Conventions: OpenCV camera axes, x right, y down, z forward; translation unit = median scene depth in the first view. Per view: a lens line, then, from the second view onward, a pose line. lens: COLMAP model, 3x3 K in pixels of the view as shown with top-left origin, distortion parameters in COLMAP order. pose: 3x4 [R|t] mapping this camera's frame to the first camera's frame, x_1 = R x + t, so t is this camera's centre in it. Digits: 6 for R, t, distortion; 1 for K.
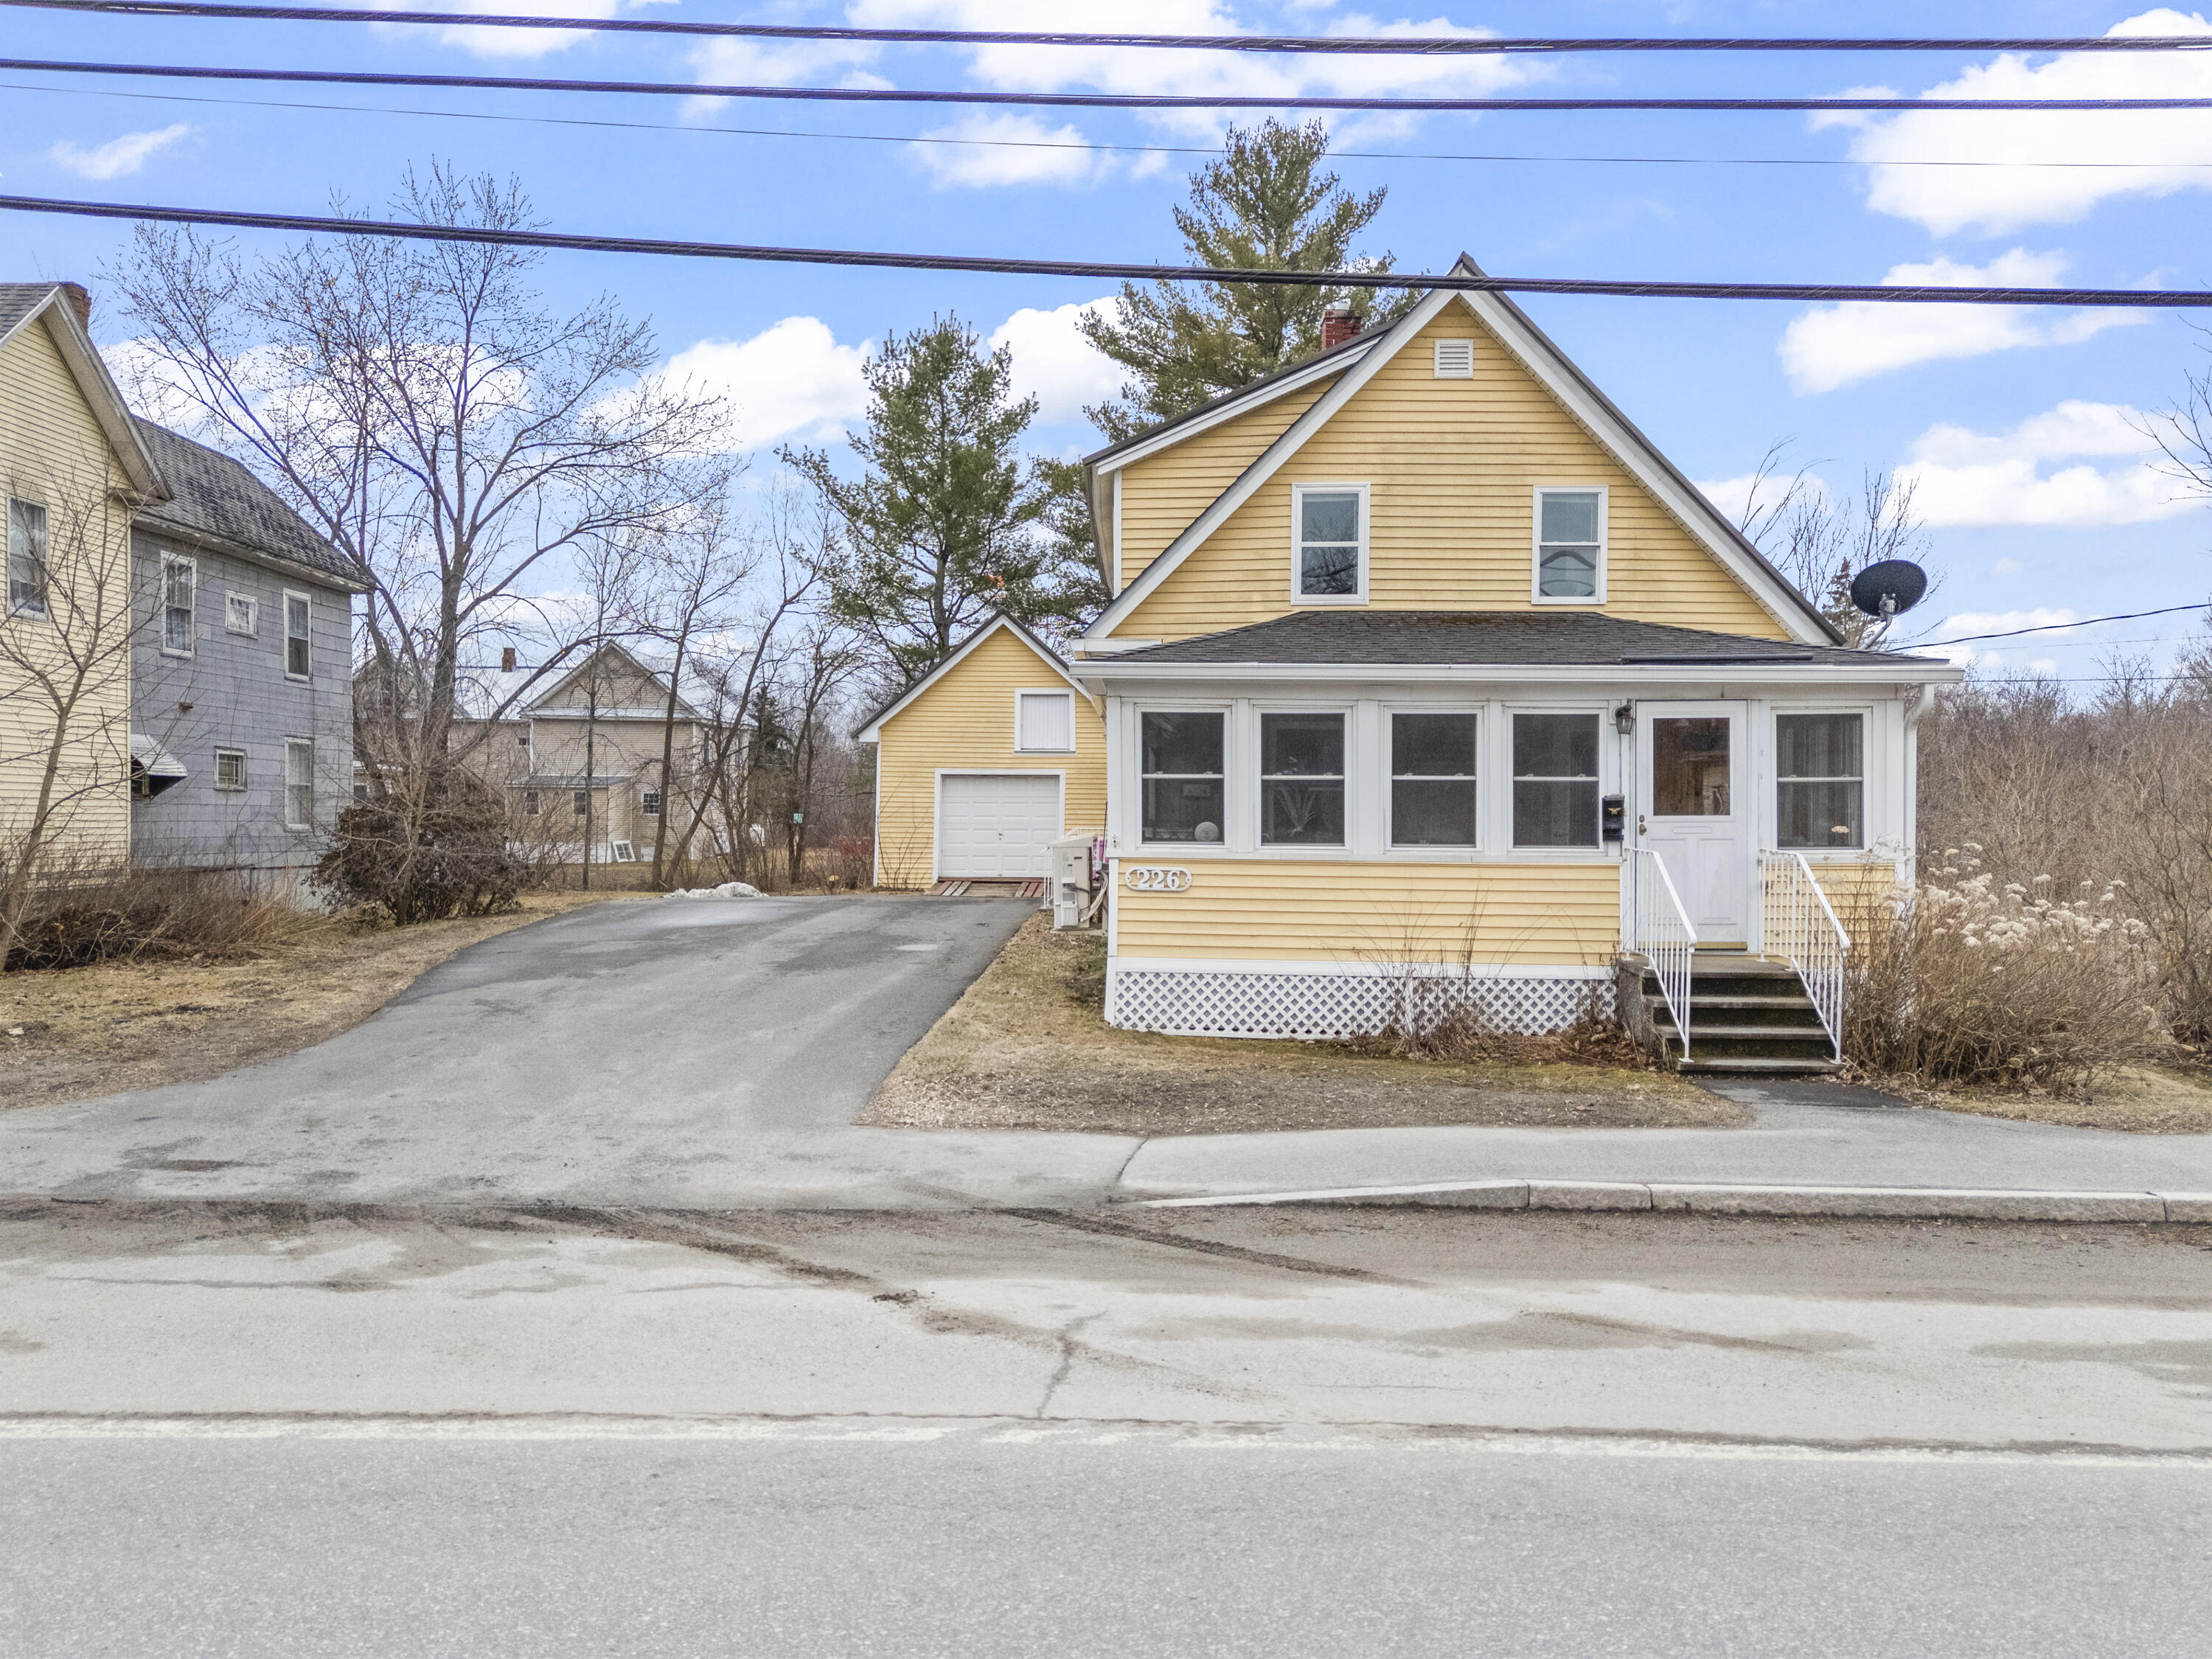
lens RADIAL K [[1538.2, 0, 1107.3], [0, 1538.2, 849.3], [0, 0, 1]] dist [0.106960, -0.159258]
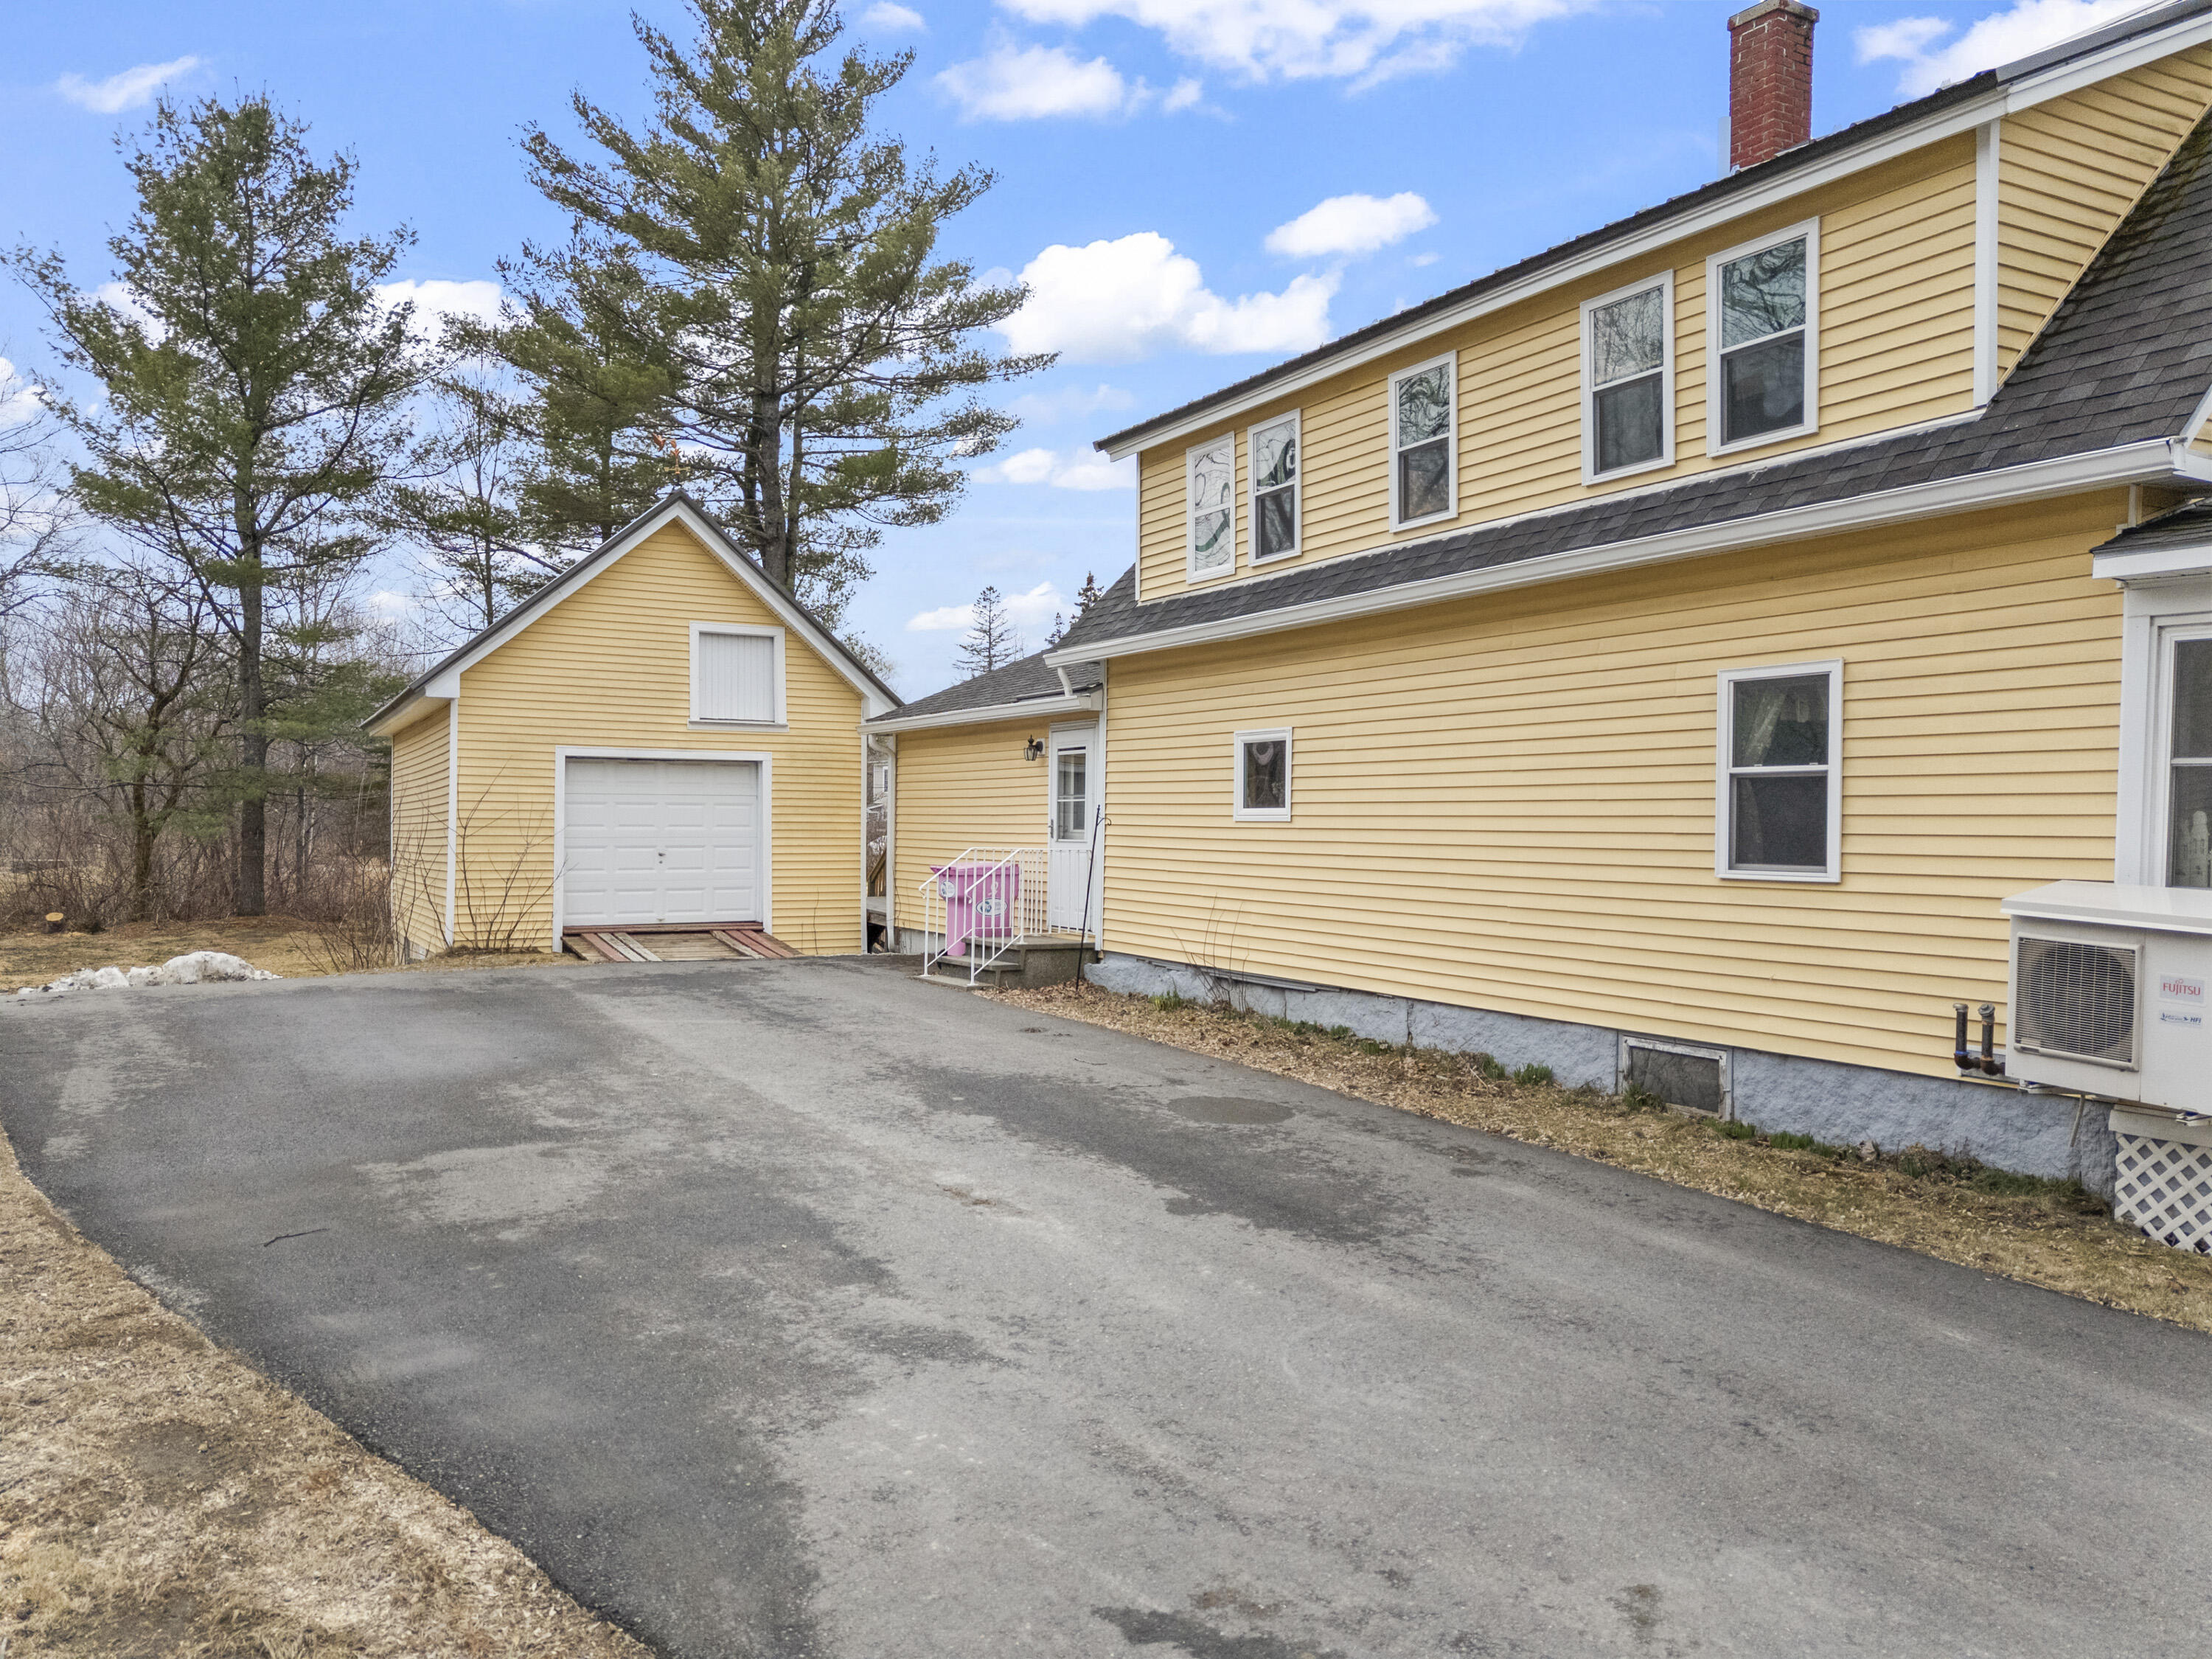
lens RADIAL K [[1603.0, 0, 1106.6], [0, 1603.0, 847.7], [0, 0, 1]] dist [0.060994, -0.034622]
pose [[0.867644, -0.000960, 0.497185, -0.237778], [0.004867, 0.999967, -0.006562, -0.007671], [-0.497162, 0.008113, 0.867620, 0.351364]]
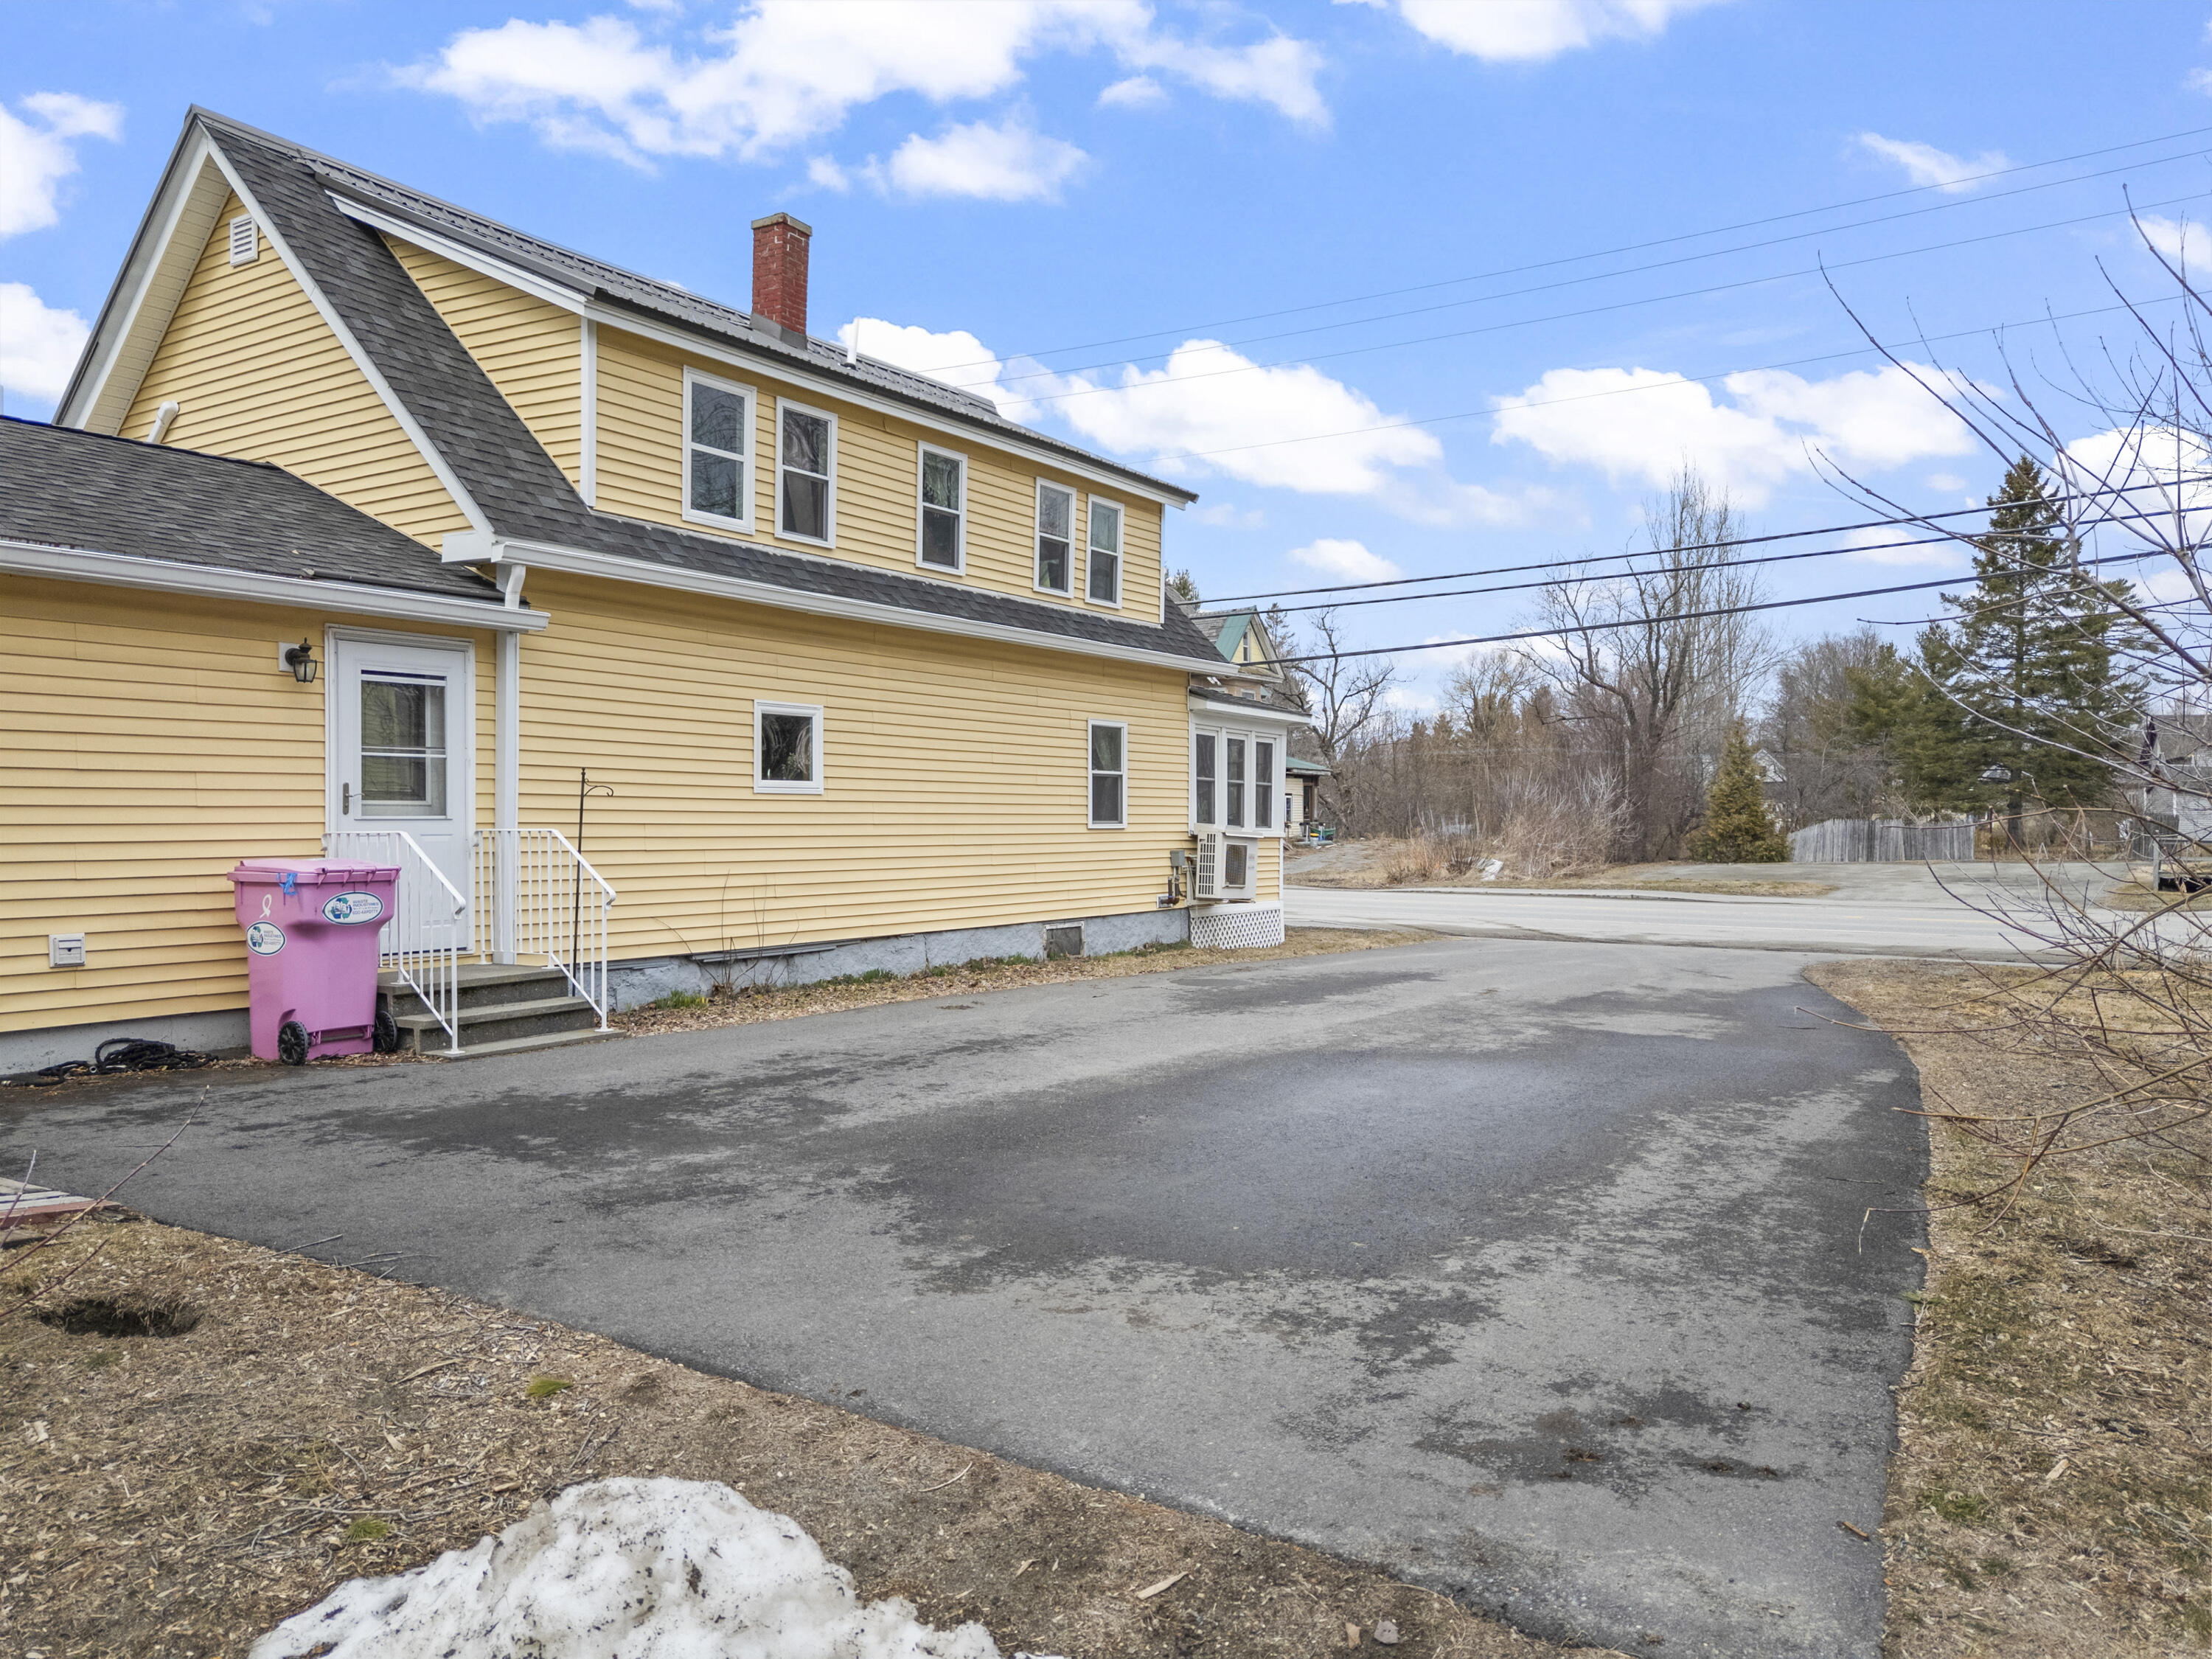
lens RADIAL K [[1579.2, 0, 1106.0], [0, 1579.2, 829.5], [0, 0, 1]] dist [0.002231, -0.001318]
pose [[-0.837962, -0.005015, 0.545706, -0.295141], [0.012575, 0.999515, 0.028495, -0.018570], [-0.545584, 0.030740, -0.837492, 1.013522]]
